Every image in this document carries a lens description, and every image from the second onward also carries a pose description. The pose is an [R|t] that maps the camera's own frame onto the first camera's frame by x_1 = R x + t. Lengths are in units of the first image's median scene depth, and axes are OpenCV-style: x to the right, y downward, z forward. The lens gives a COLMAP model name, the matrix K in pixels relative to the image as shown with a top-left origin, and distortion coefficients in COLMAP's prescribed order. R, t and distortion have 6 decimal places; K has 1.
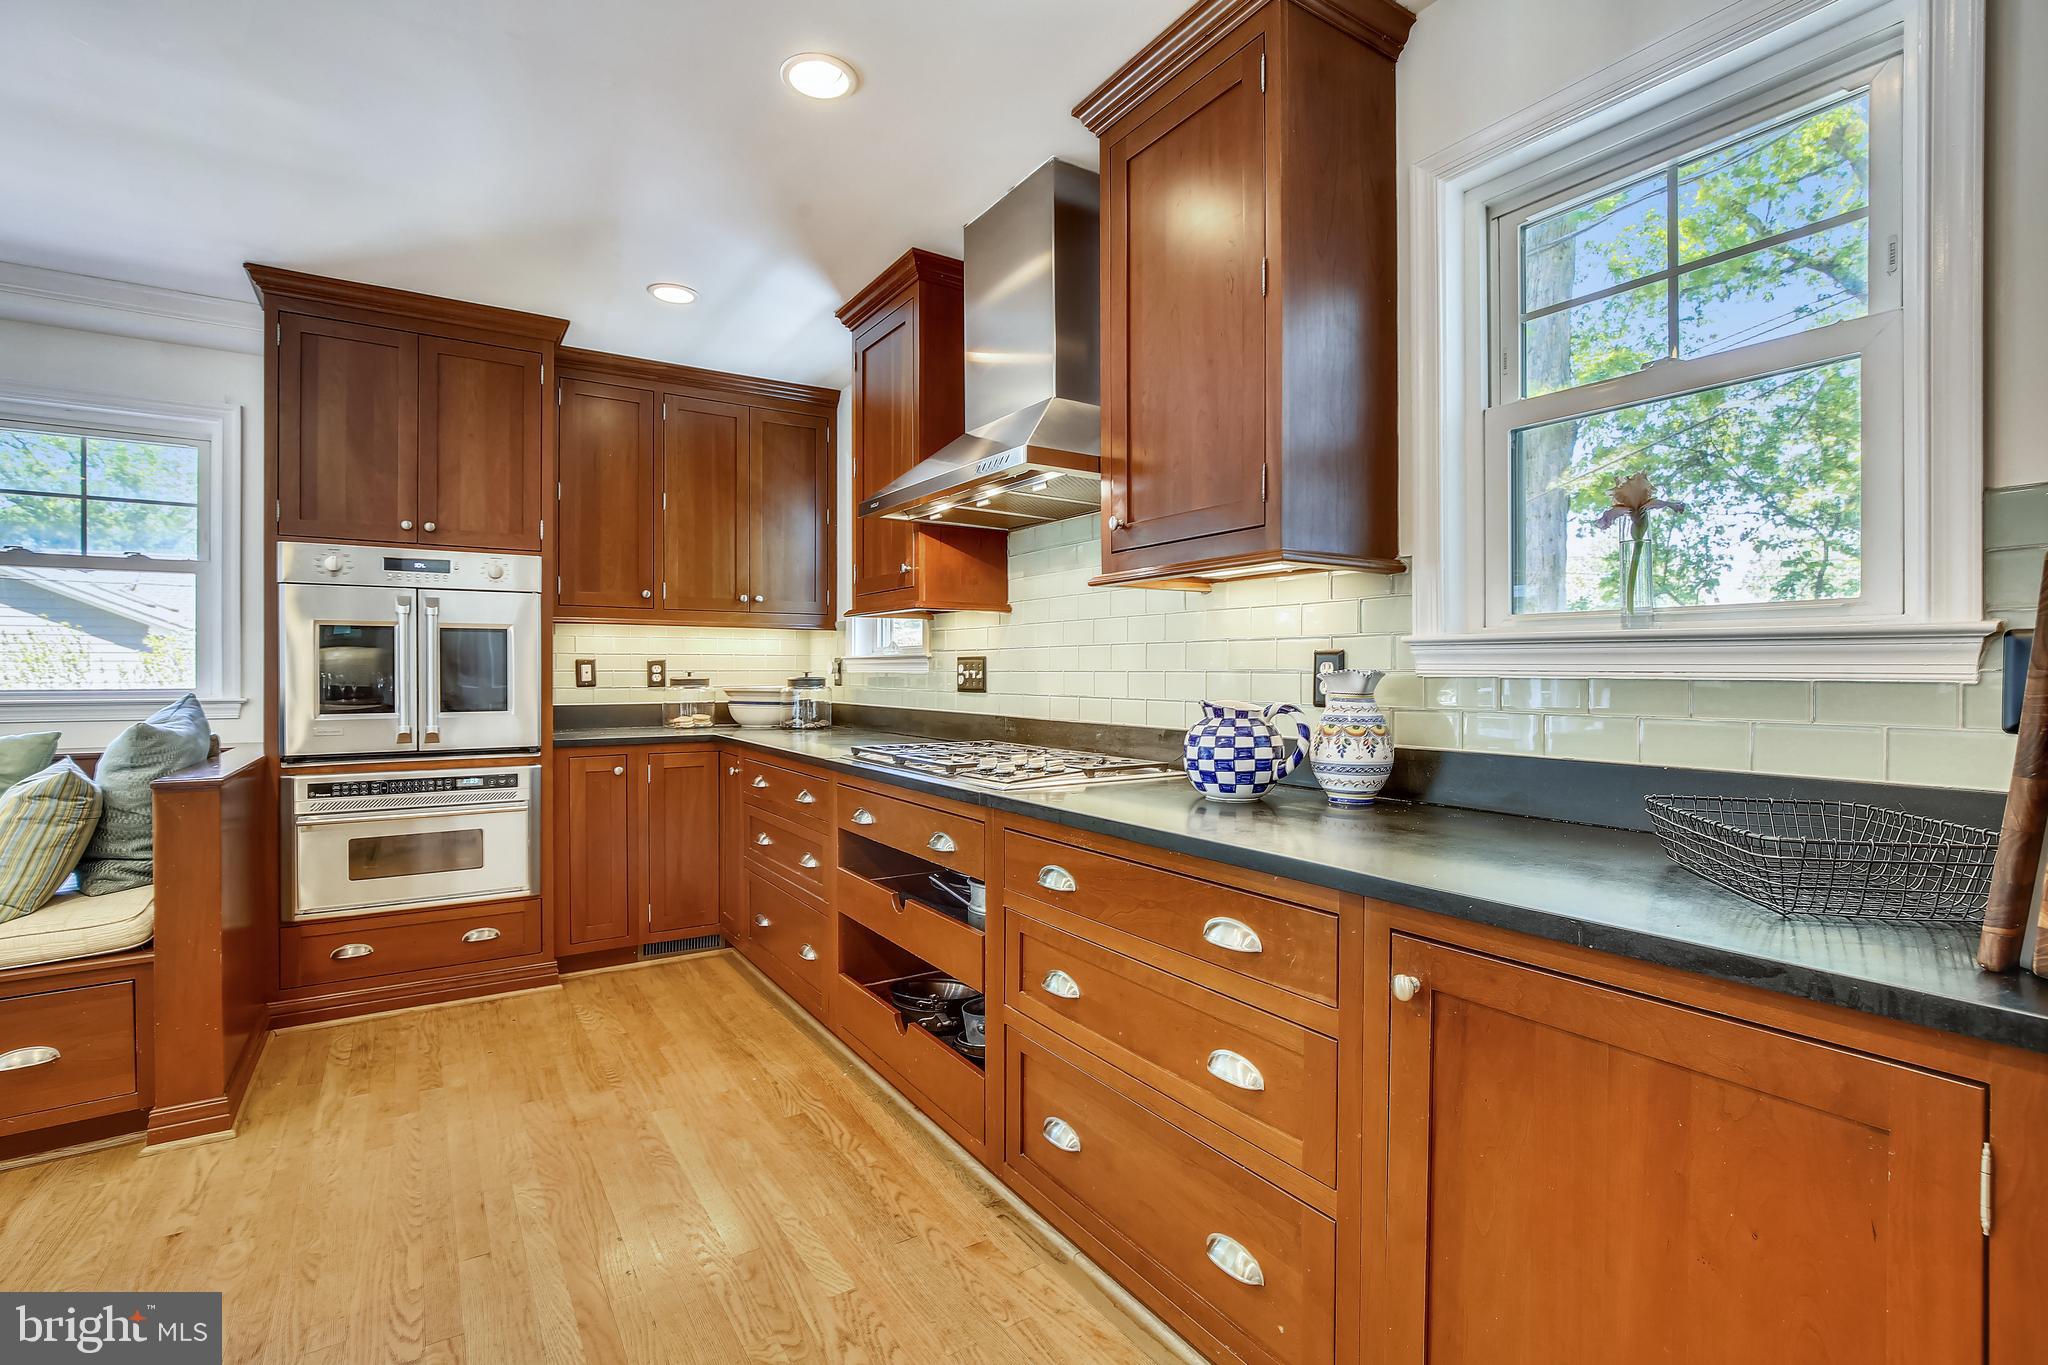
lens RADIAL K [[950.6, 0, 1031.7], [0, 950.6, 674.8], [0, 0, 1]] dist [-0.023864, 0.007758]
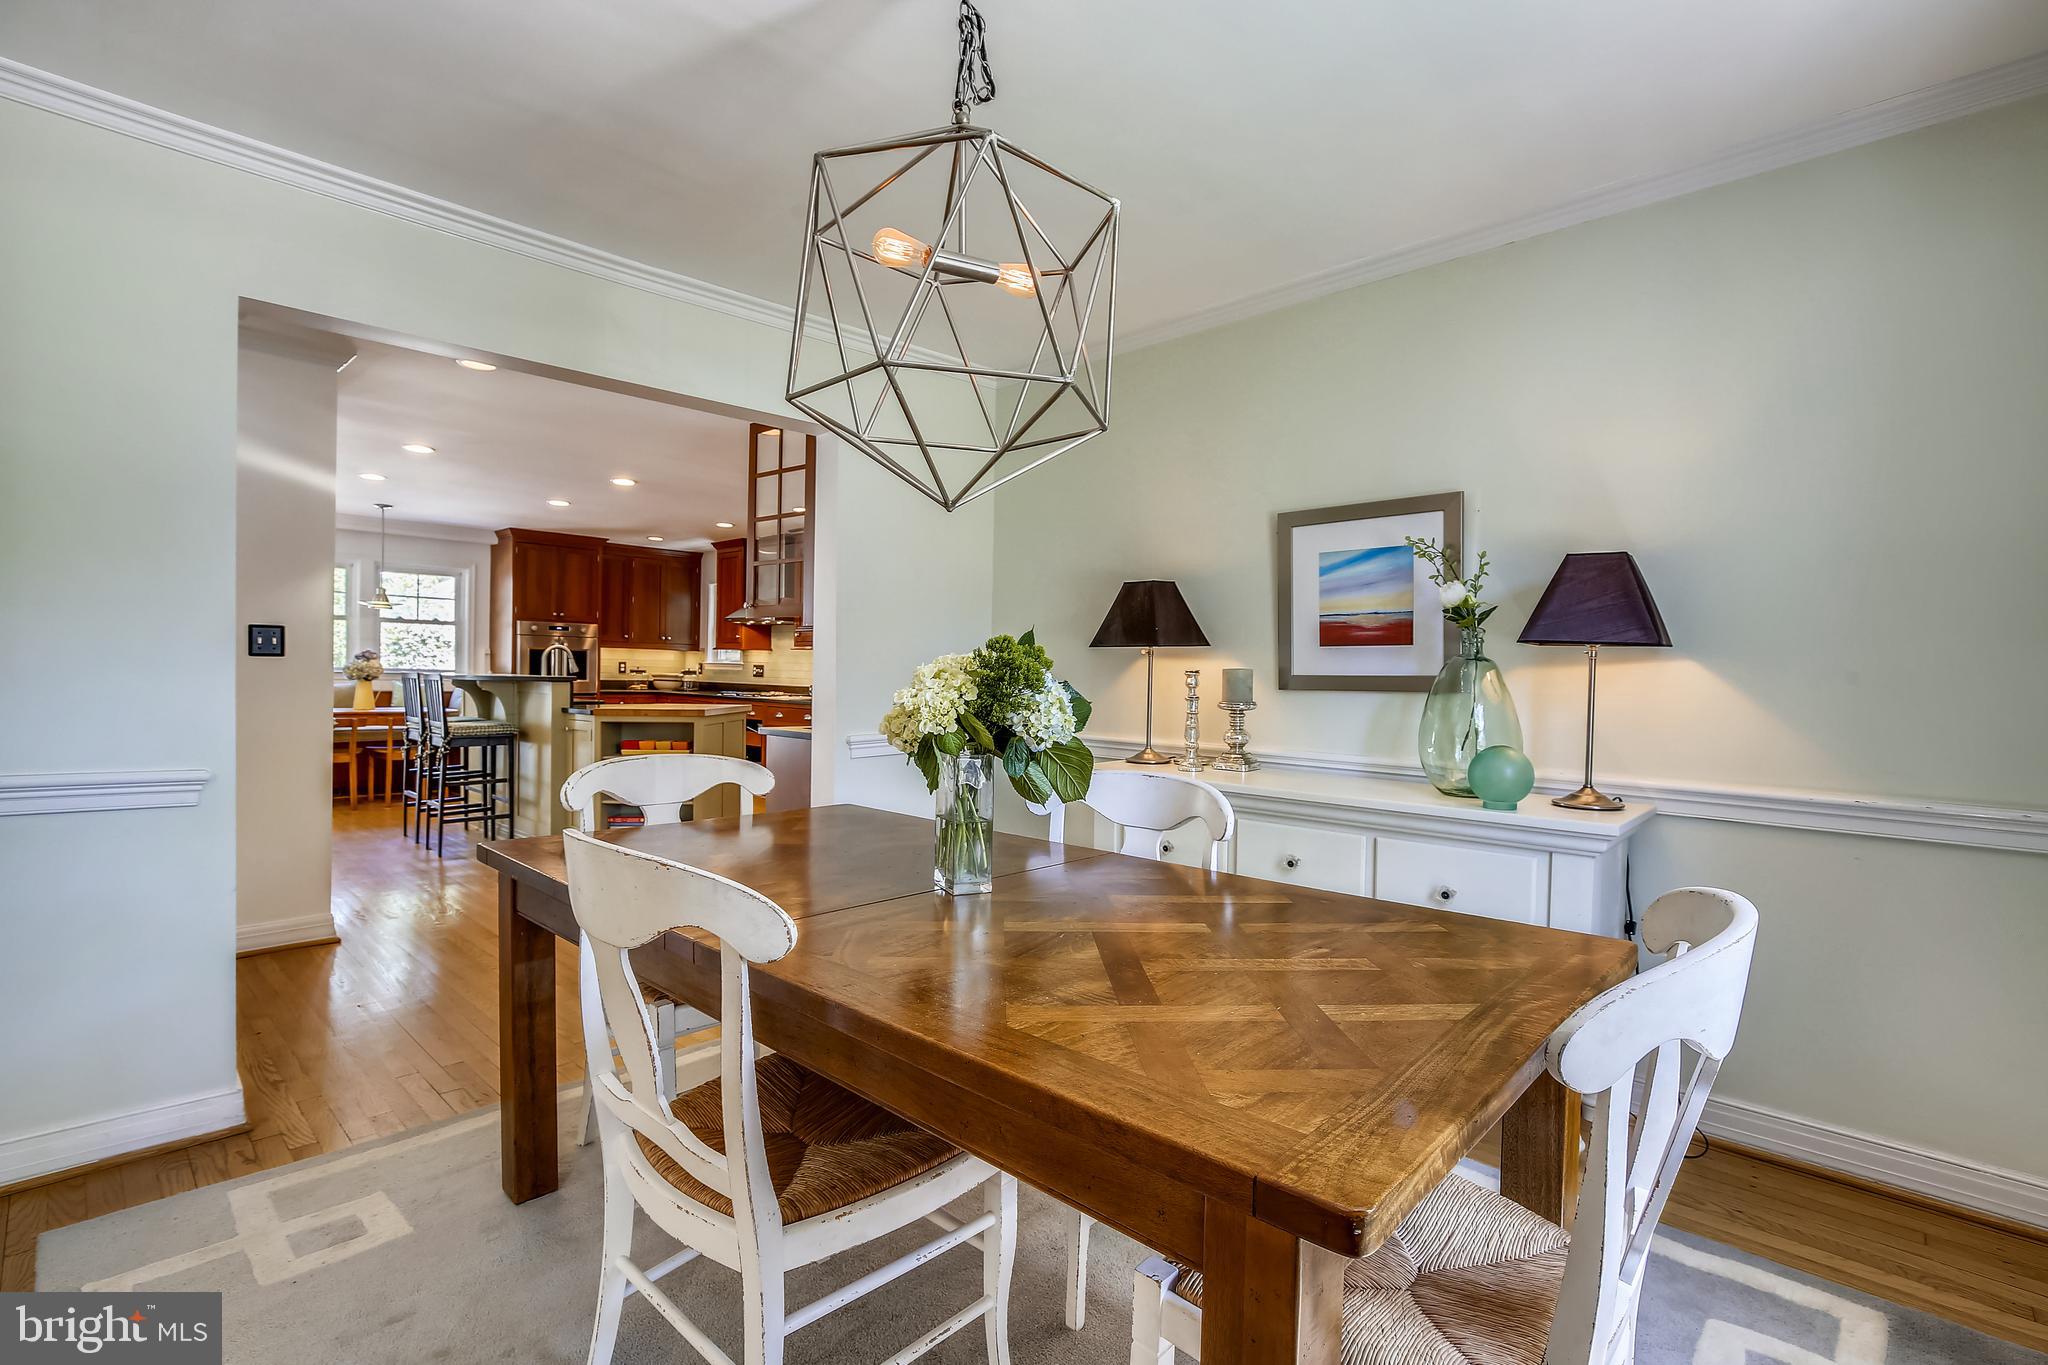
lens RADIAL K [[950.6, 0, 1031.7], [0, 950.6, 674.8], [0, 0, 1]] dist [-0.023864, 0.007758]
pose [[0.972732, 0.022168, 0.230868, 0.084708], [-0.022370, 0.999748, -0.001745, -0.002597], [-0.230849, -0.003467, 0.972983, -2.123740]]
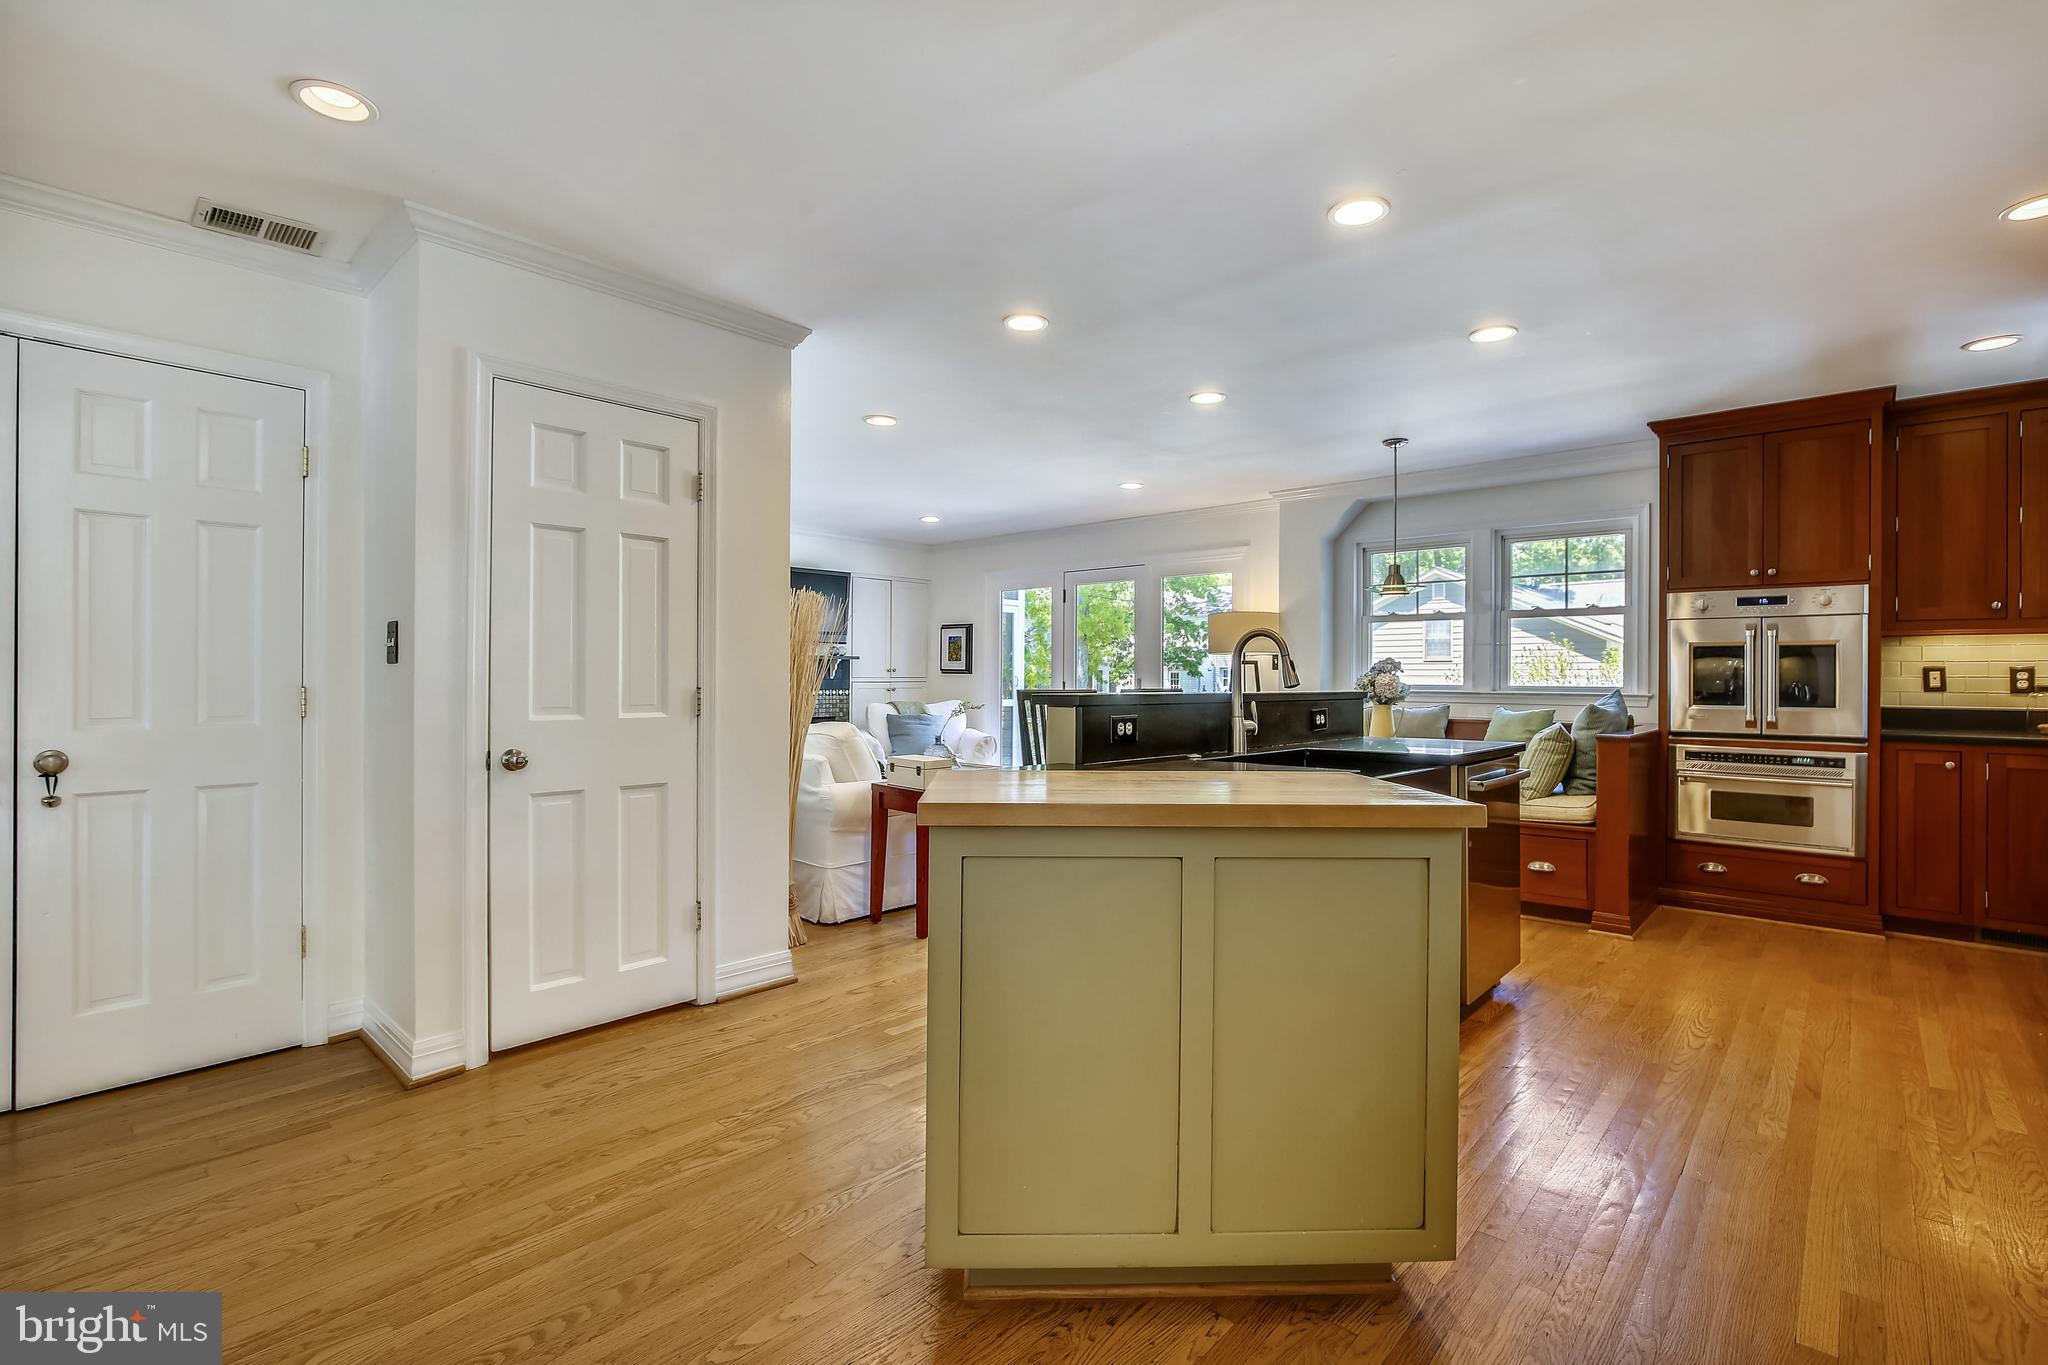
lens RADIAL K [[950.6, 0, 1031.7], [0, 950.6, 674.8], [0, 0, 1]] dist [-0.023864, 0.007758]
pose [[0.262846, 0.001367, -0.964837, 0.405624], [-0.007642, 0.999971, -0.000665, 0.002325], [0.964807, 0.007549, 0.262849, -0.406934]]
